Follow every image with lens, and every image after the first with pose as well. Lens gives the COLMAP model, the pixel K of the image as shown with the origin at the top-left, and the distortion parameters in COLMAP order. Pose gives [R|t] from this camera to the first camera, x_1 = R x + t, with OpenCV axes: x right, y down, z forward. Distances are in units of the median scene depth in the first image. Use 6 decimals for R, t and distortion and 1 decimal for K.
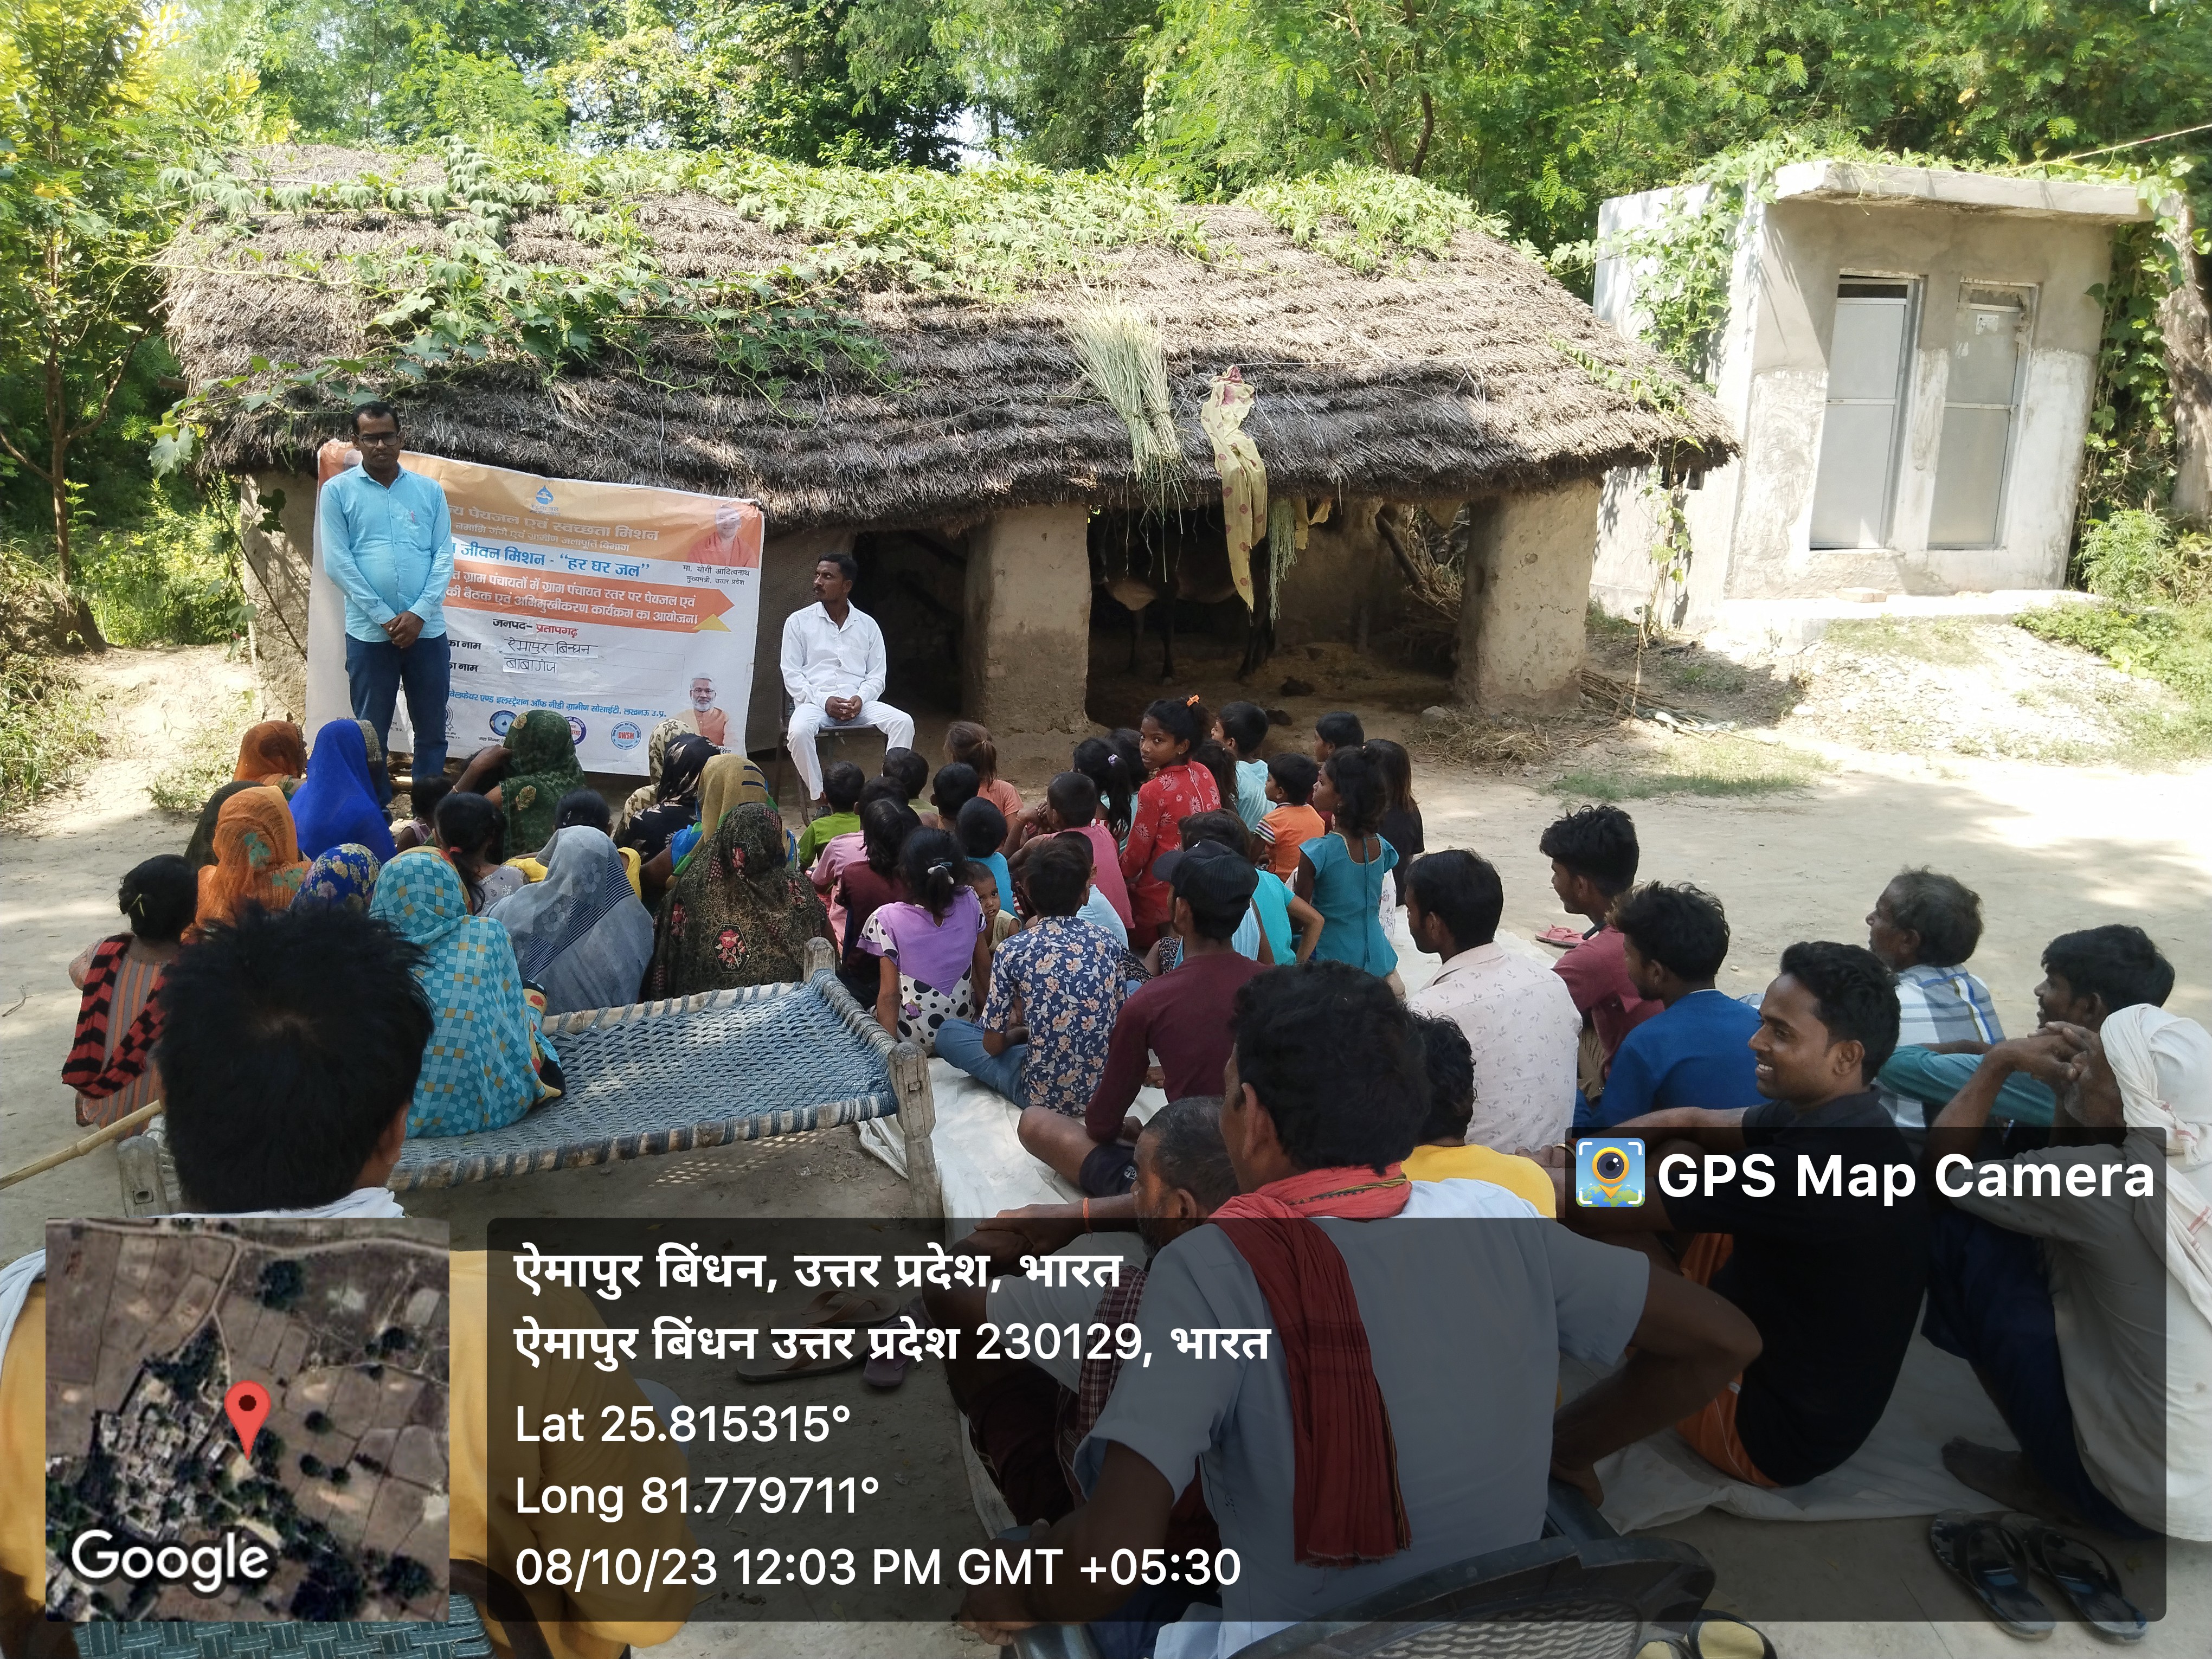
lens RADIAL K [[1703.3, 0, 1054.5], [0, 1703.3, 825.8], [0, 0, 1]] dist [0.088543, -0.203805]
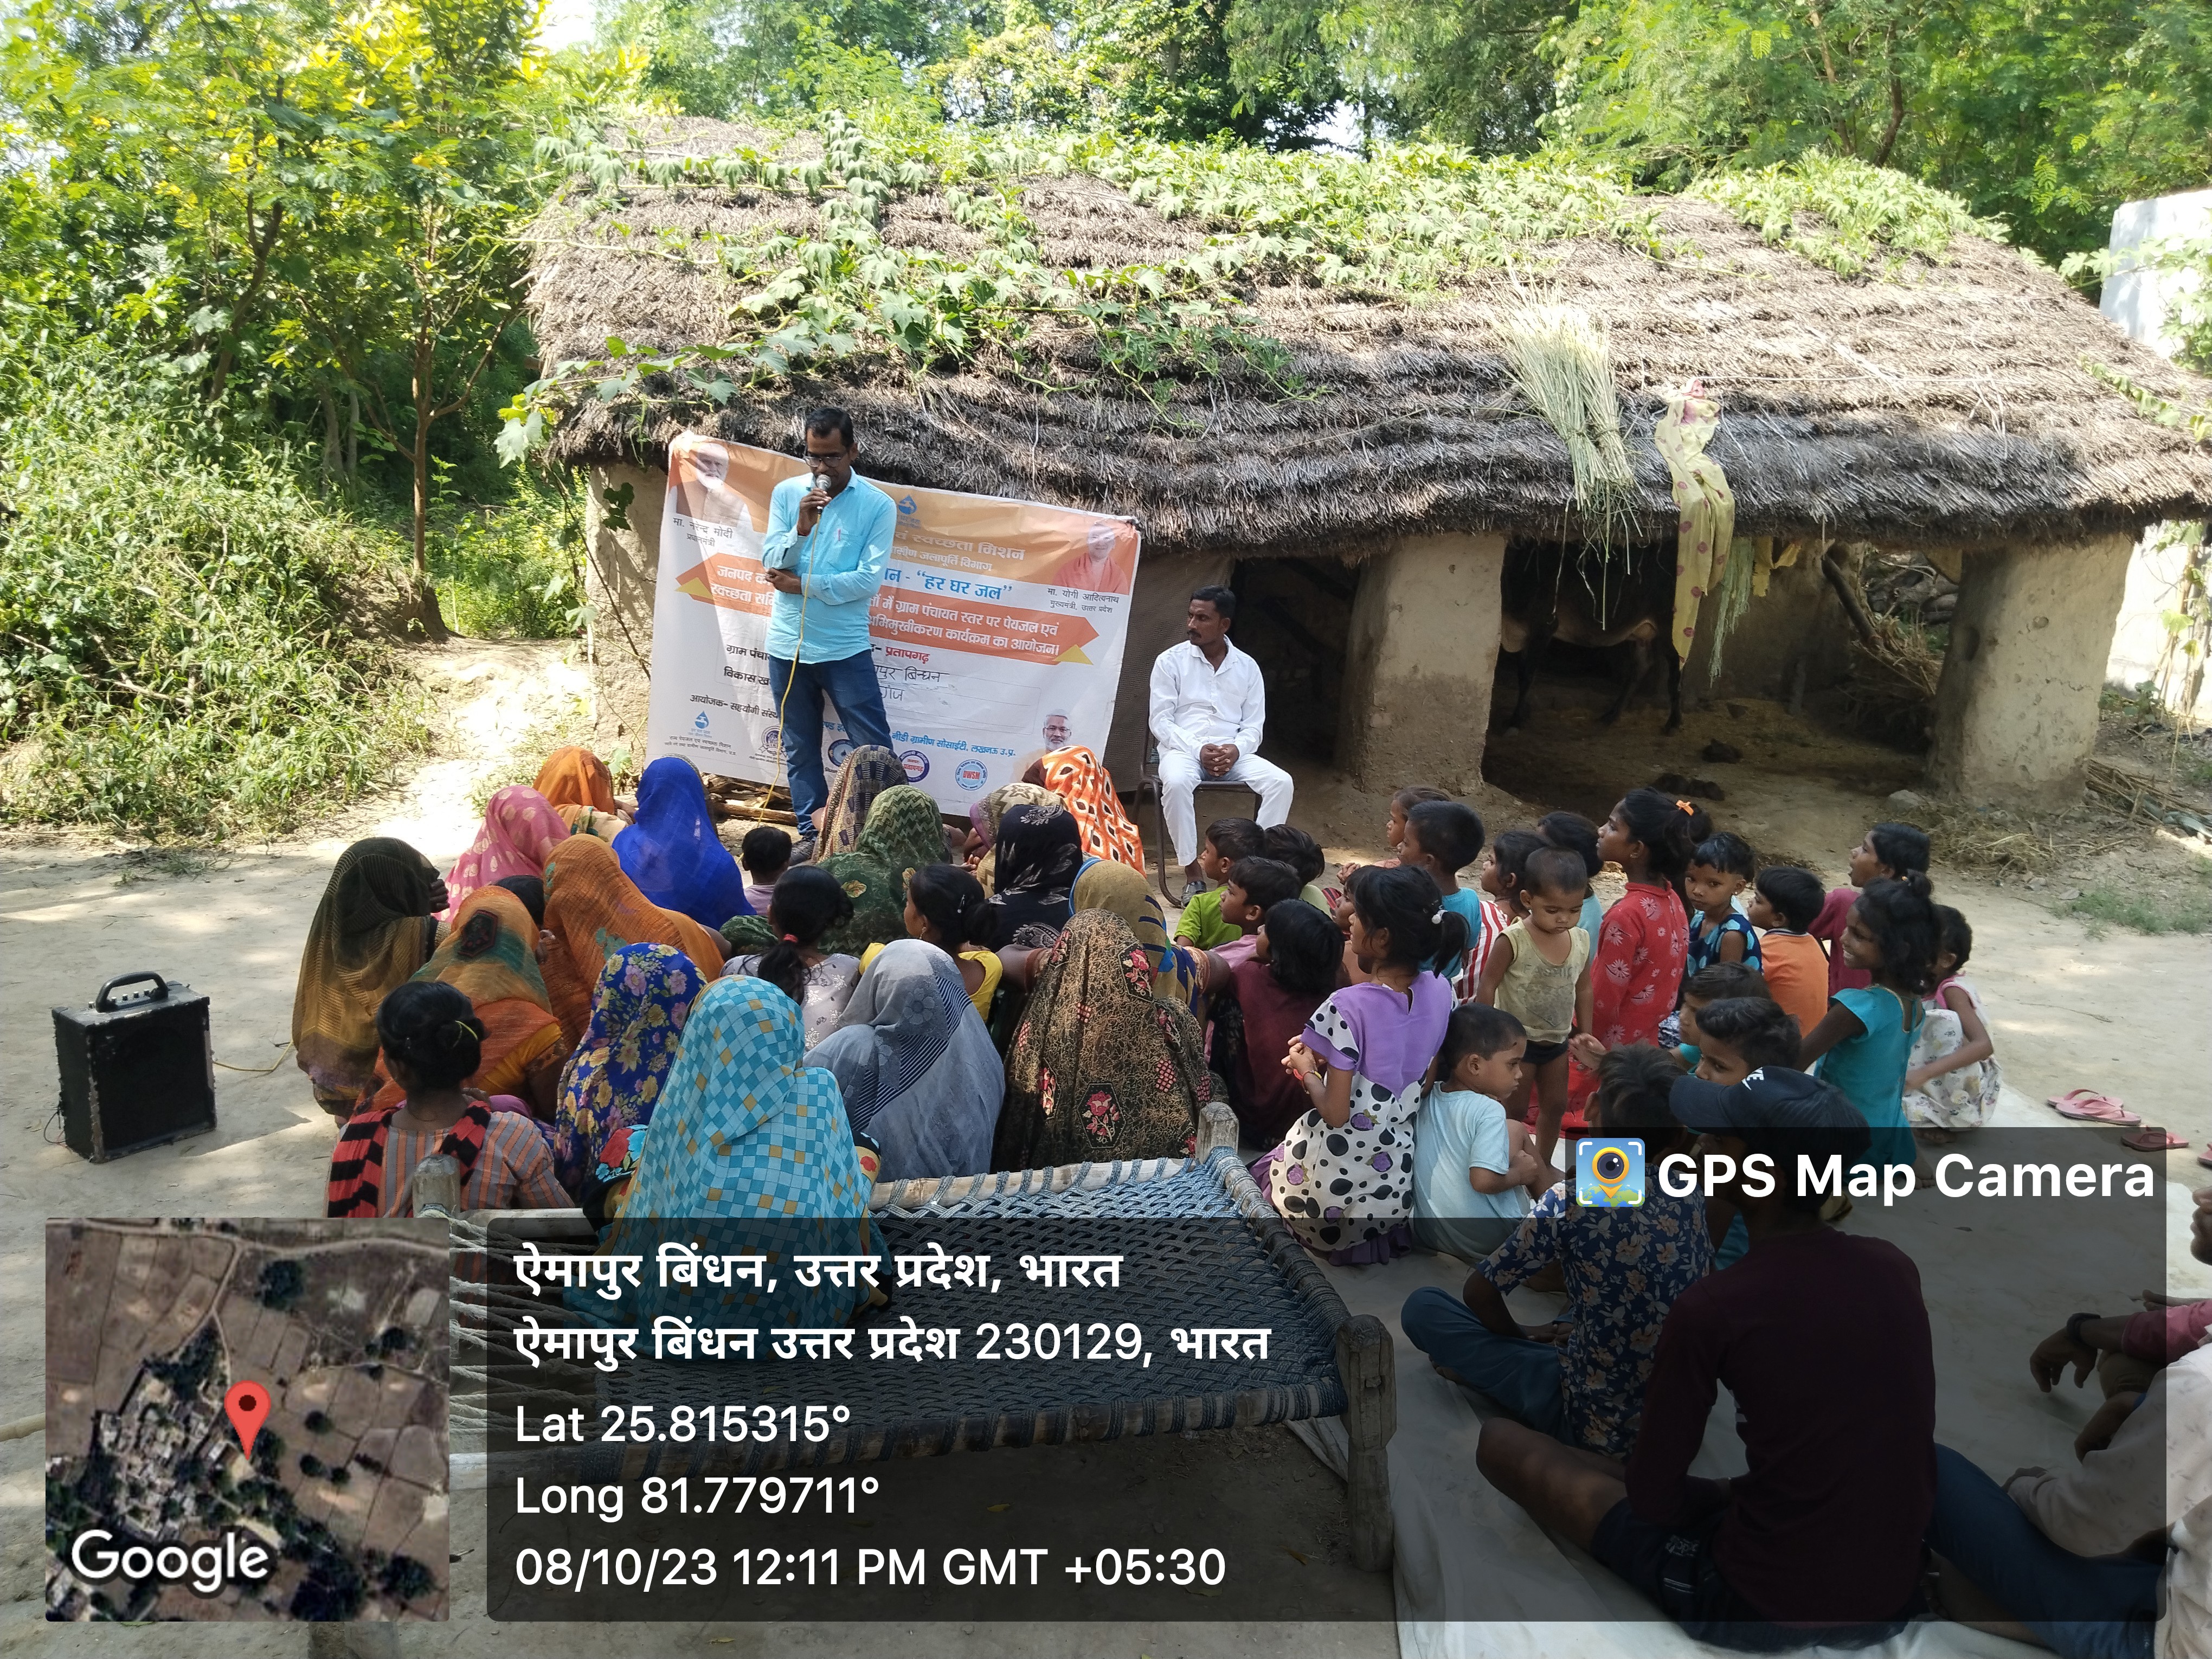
lens RADIAL K [[1718.2, 0, 1064.7], [0, 1718.2, 813.0], [0, 0, 1]] dist [0.084268, -0.168288]
pose [[0.982462, 0.073833, -0.171223, -0.038594], [-0.076004, 0.997089, -0.006154, -0.024898], [0.170270, 0.019060, 0.985213, 0.102402]]
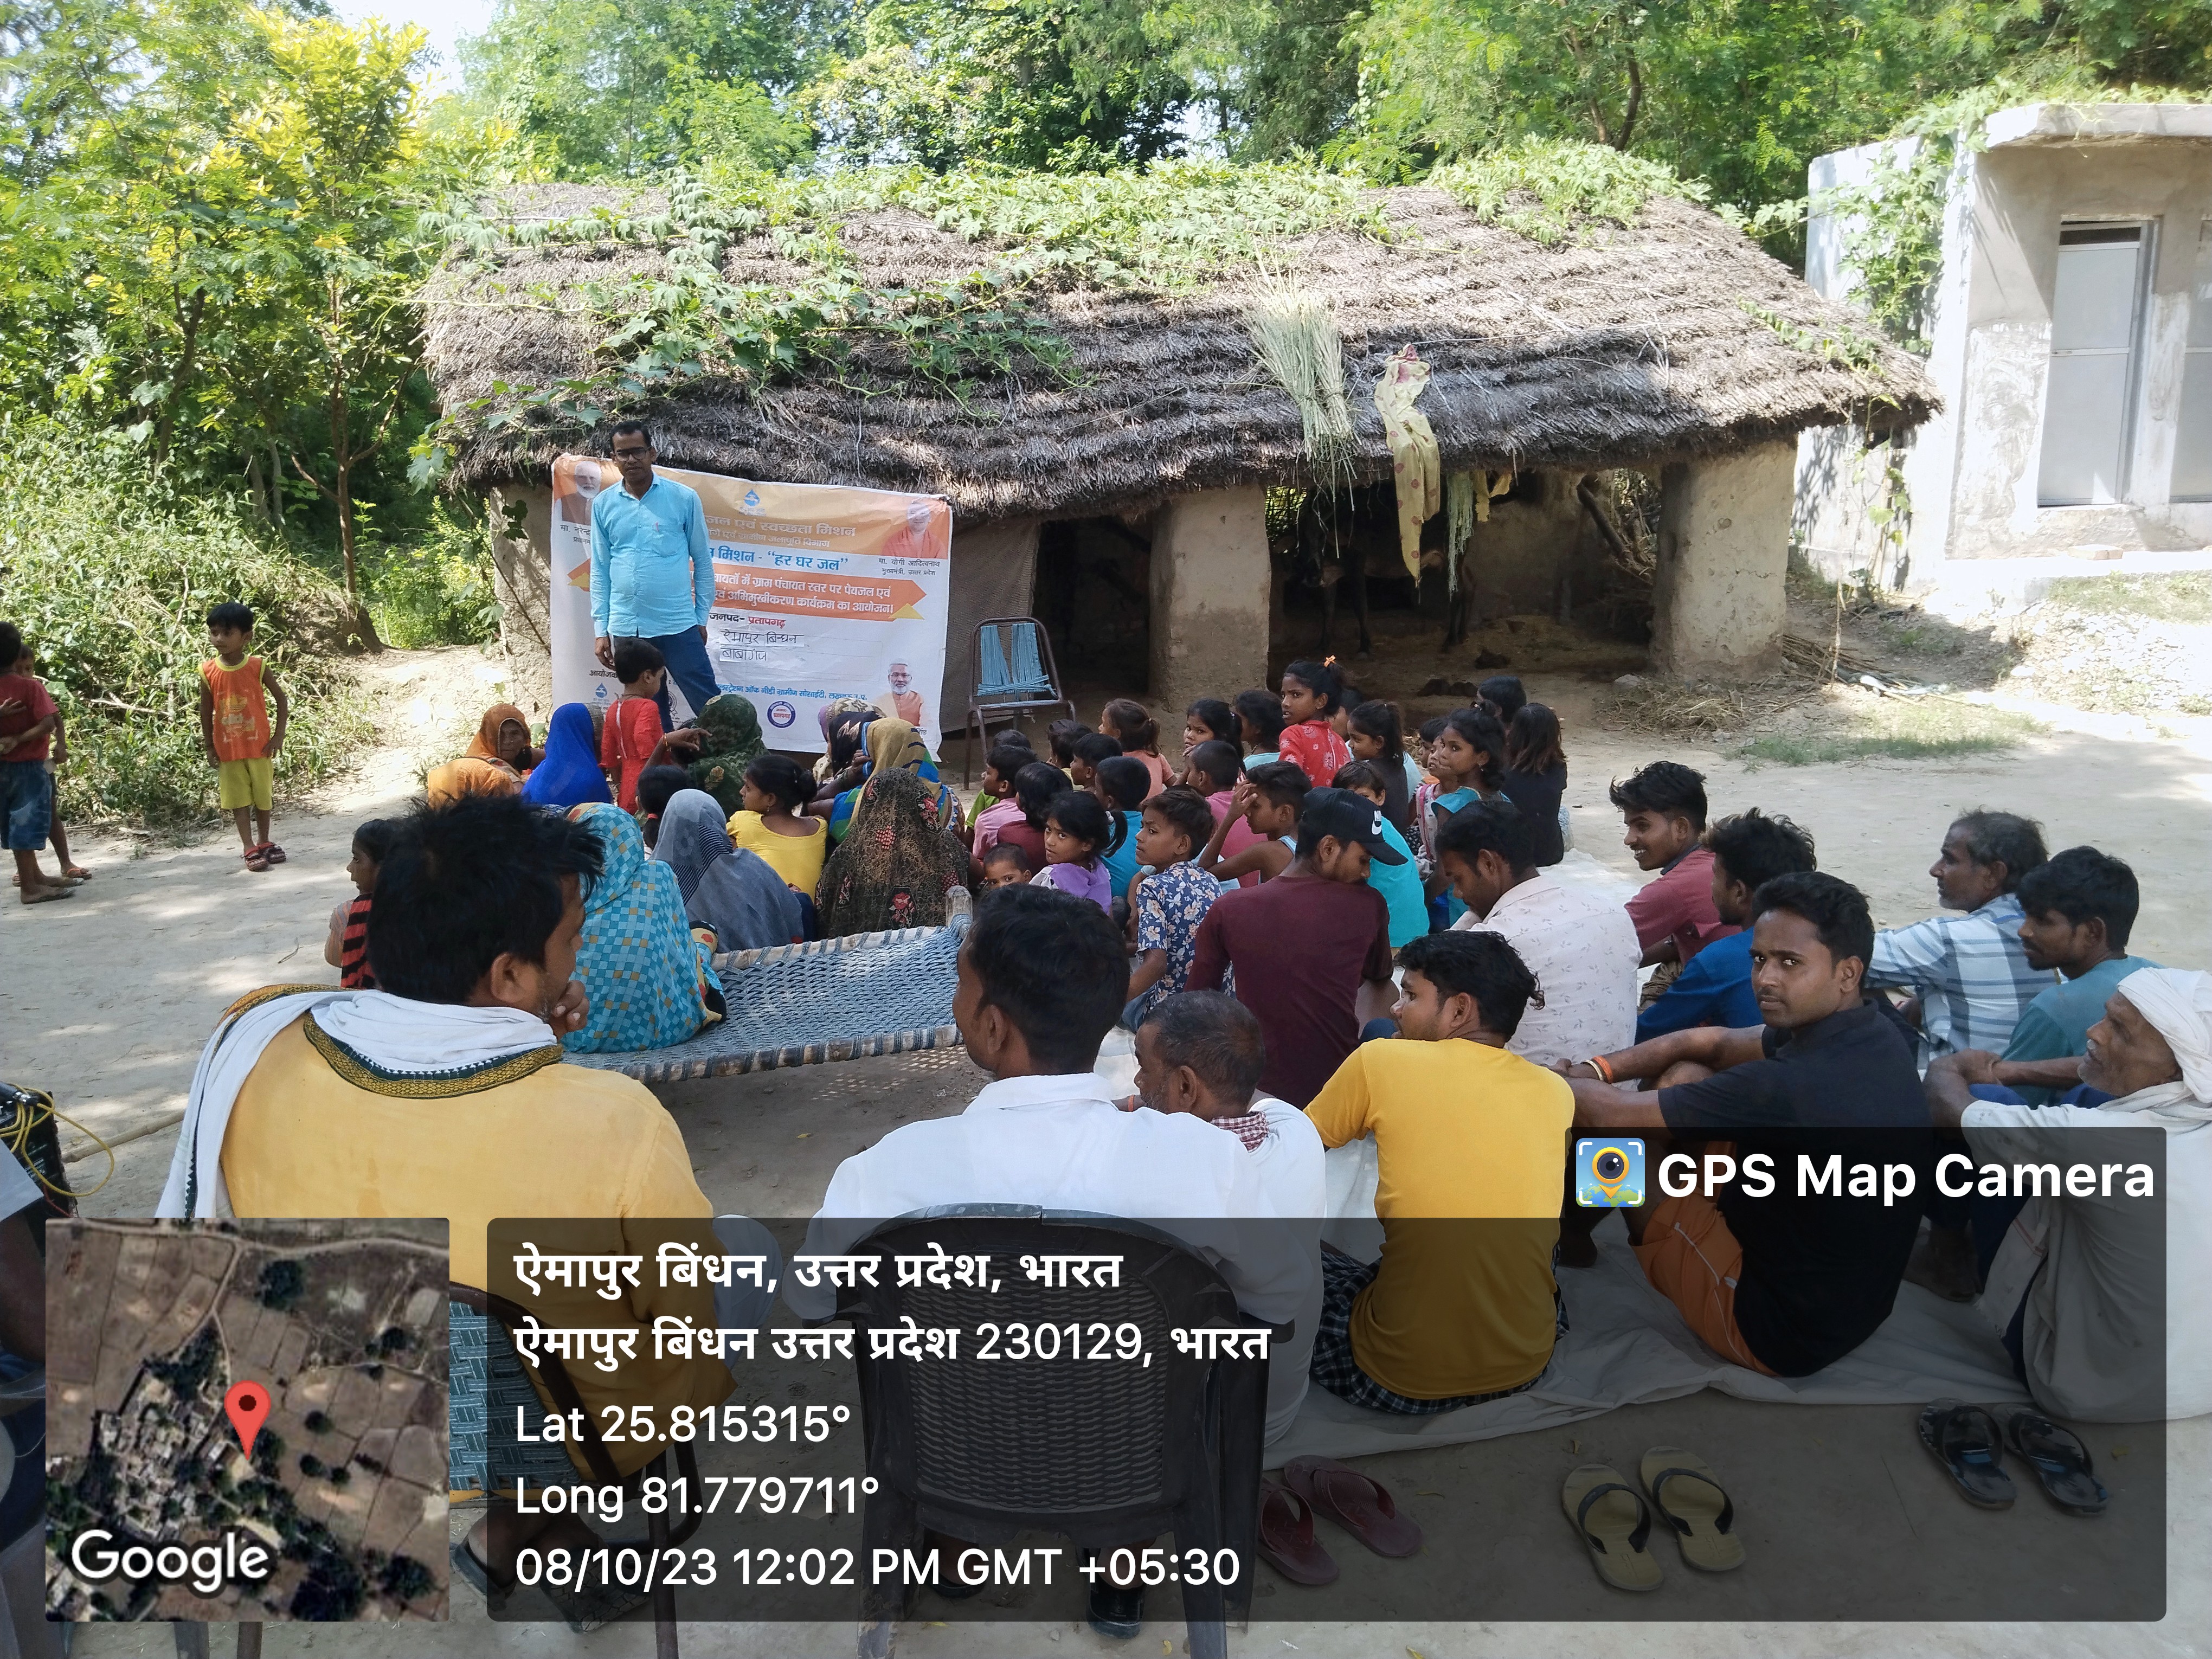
lens RADIAL K [[1675.6, 0, 1060.5], [0, 1675.6, 835.3], [0, 0, 1]] dist [0.070817, -0.128865]
pose [[0.990239, -0.009611, -0.139045, 0.035061], [0.011399, 0.999862, 0.012069, 0.009146], [0.138910, -0.013536, 0.990213, -0.028212]]
